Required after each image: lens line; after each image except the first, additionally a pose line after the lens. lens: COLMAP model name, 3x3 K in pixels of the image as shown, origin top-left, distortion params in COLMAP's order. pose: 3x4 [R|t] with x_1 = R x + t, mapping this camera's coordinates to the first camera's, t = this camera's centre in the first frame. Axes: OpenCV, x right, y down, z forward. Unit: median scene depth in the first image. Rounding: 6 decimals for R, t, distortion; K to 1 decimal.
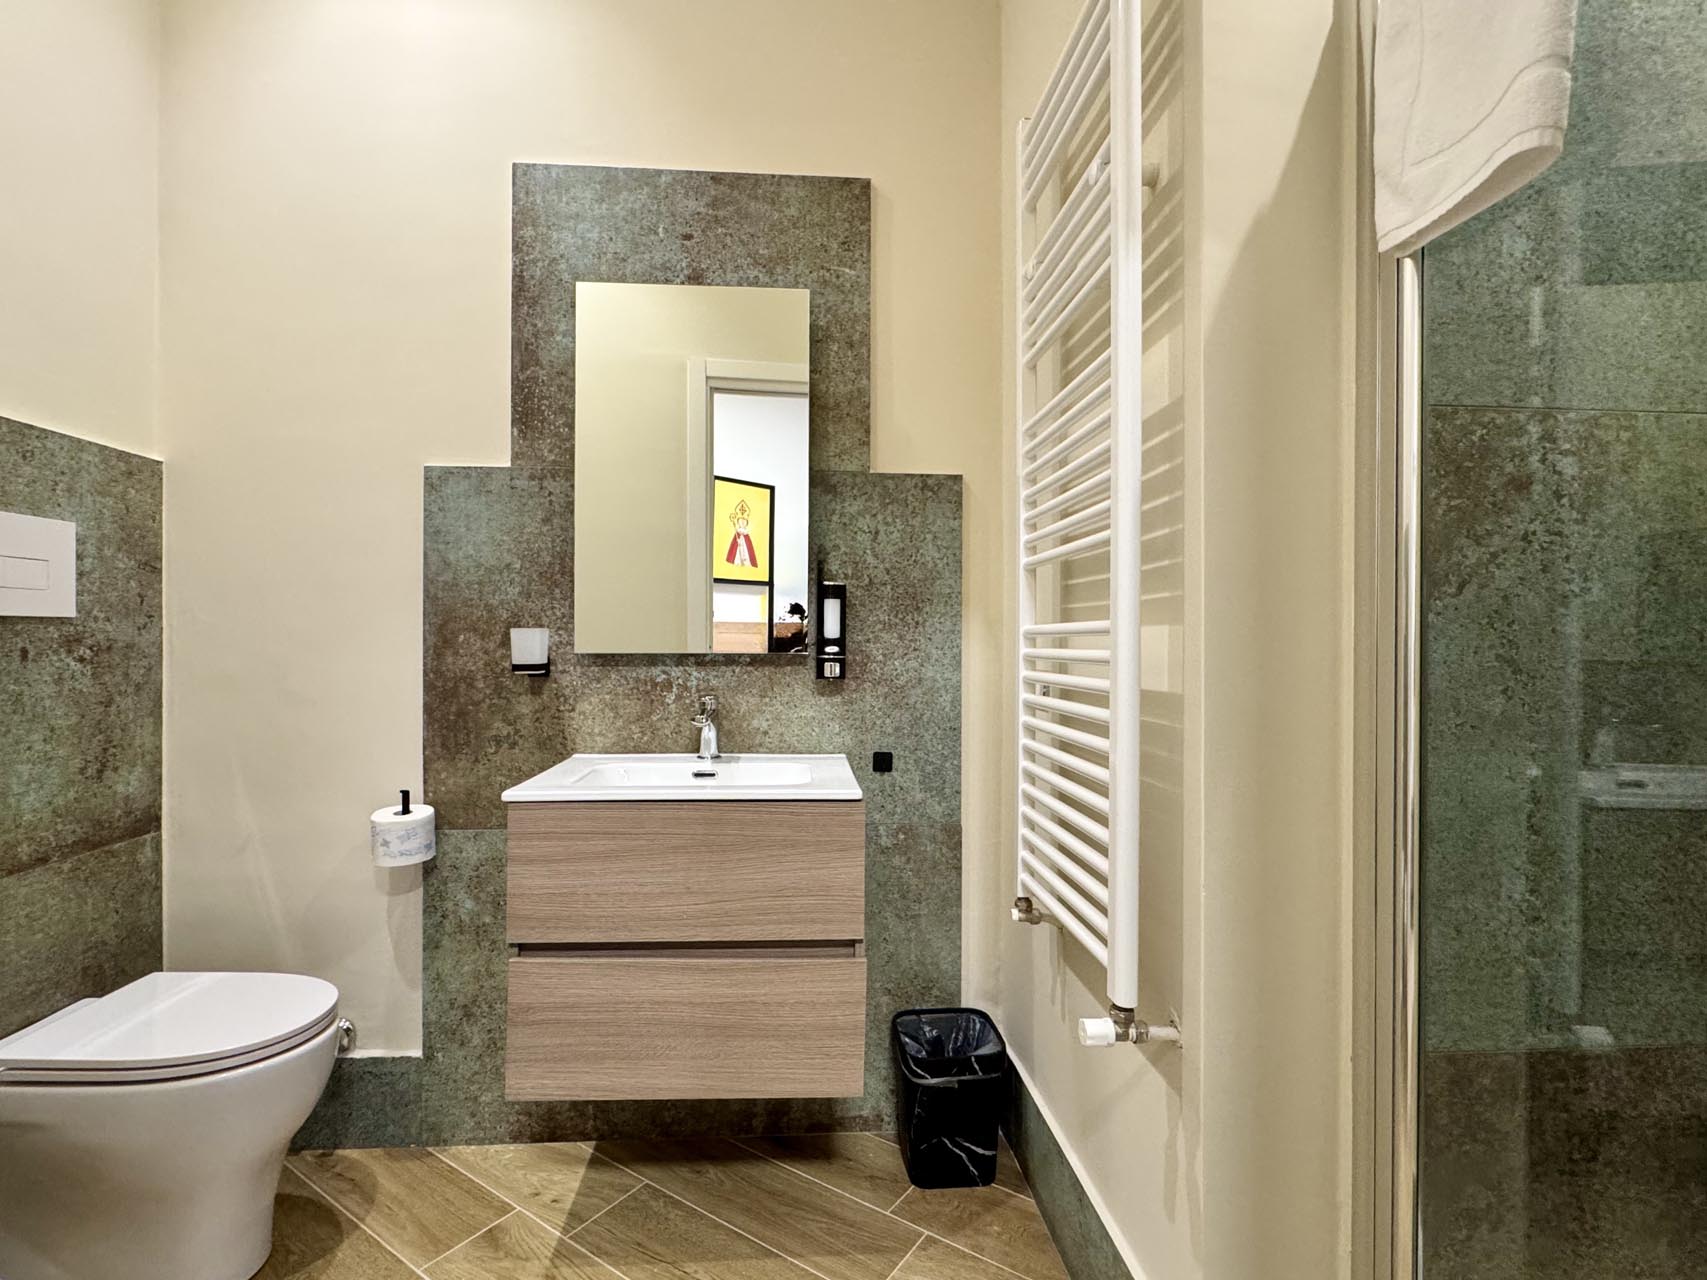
lens RADIAL K [[838.2, 0, 851.8], [0, 838.2, 632.0], [0, 0, 1]] dist [-0.001328, 0.001248]
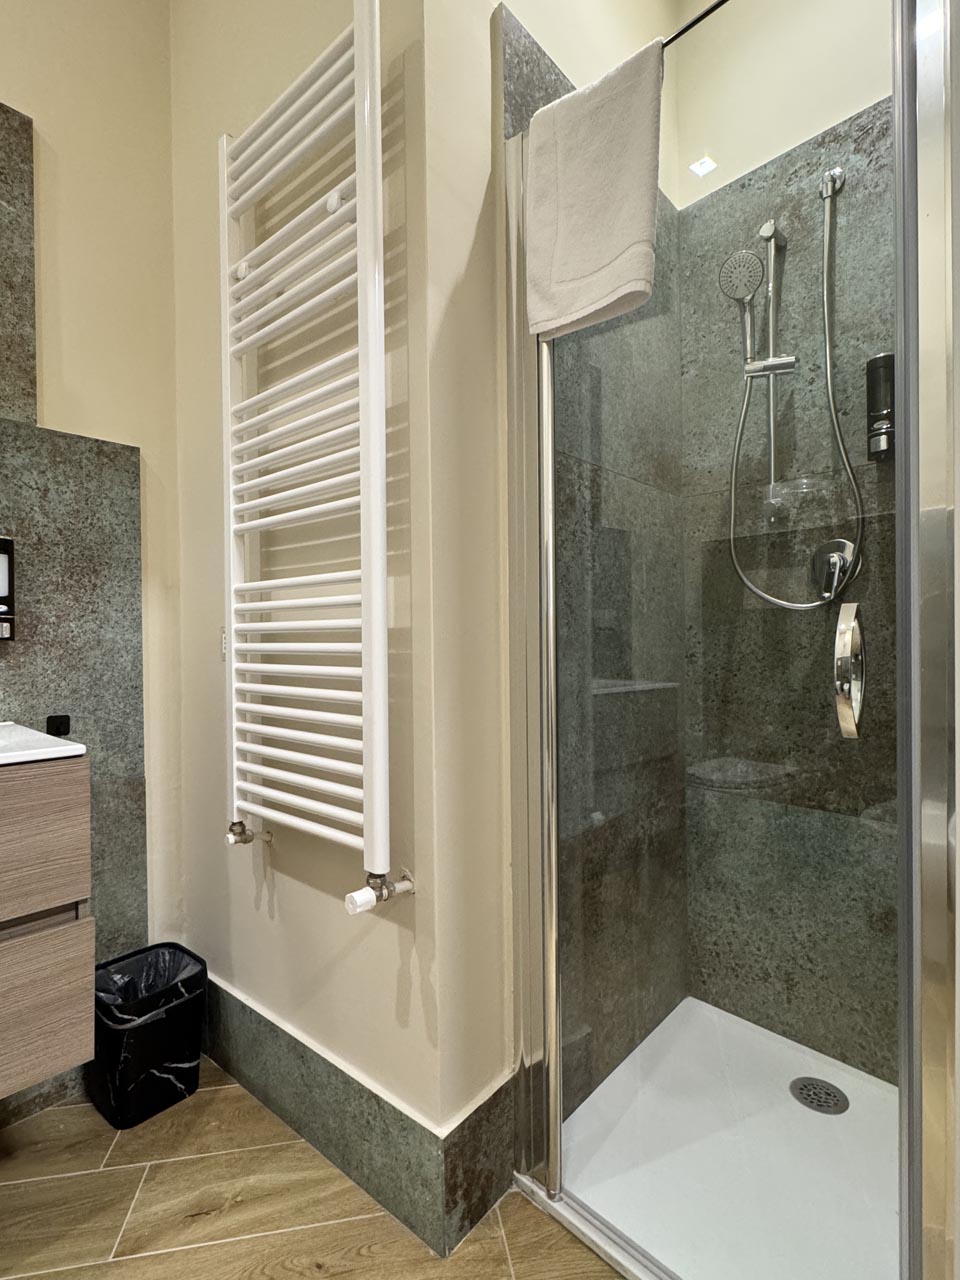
lens RADIAL K [[643.1, 0, 477.6], [0, 643.1, 636.1], [0, 0, 1]] dist [0.002140, -0.002371]
pose [[0.707415, -0.012320, 0.706691, -0.177775], [0.006486, 0.999919, 0.010940, 0.055118], [-0.706769, -0.003156, 0.707437, 0.148147]]
